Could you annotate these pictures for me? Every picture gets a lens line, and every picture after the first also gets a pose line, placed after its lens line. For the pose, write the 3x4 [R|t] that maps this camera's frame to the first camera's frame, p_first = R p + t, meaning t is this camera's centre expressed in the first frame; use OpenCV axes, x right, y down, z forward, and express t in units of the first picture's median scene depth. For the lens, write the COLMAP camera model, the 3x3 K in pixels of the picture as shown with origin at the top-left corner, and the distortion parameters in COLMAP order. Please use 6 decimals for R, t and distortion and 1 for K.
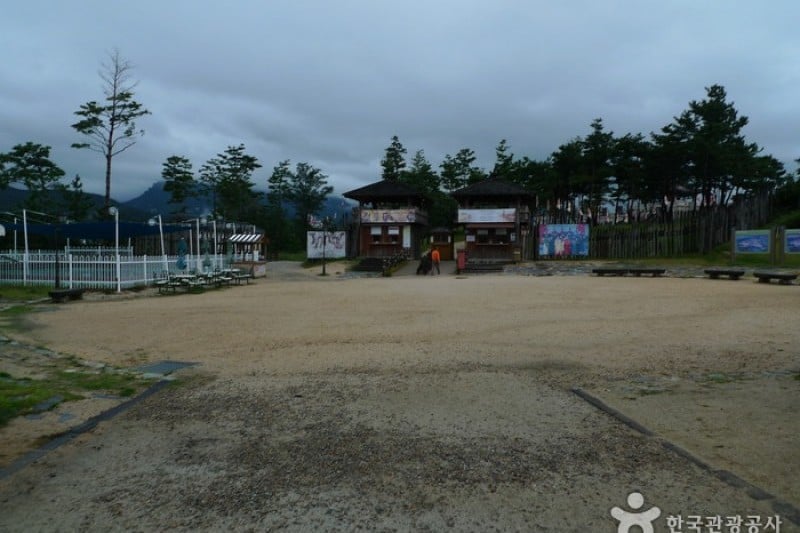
lens RADIAL K [[574.3, 0, 400.0], [0, 574.3, 266.5], [0, 0, 1]] dist [-0.024003, -0.006264]
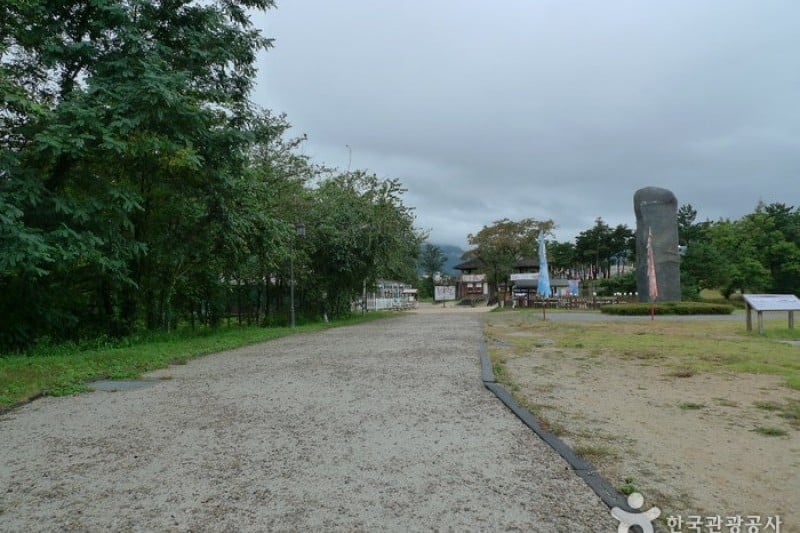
lens RADIAL K [[574.3, 0, 400.0], [0, 574.3, 266.5], [0, 0, 1]] dist [-0.024003, -0.006264]
pose [[0.979294, -0.026432, -0.200709, 0.121518], [0.009800, 0.996467, -0.083413, 0.035281], [0.202204, 0.079719, 0.976093, -0.987993]]
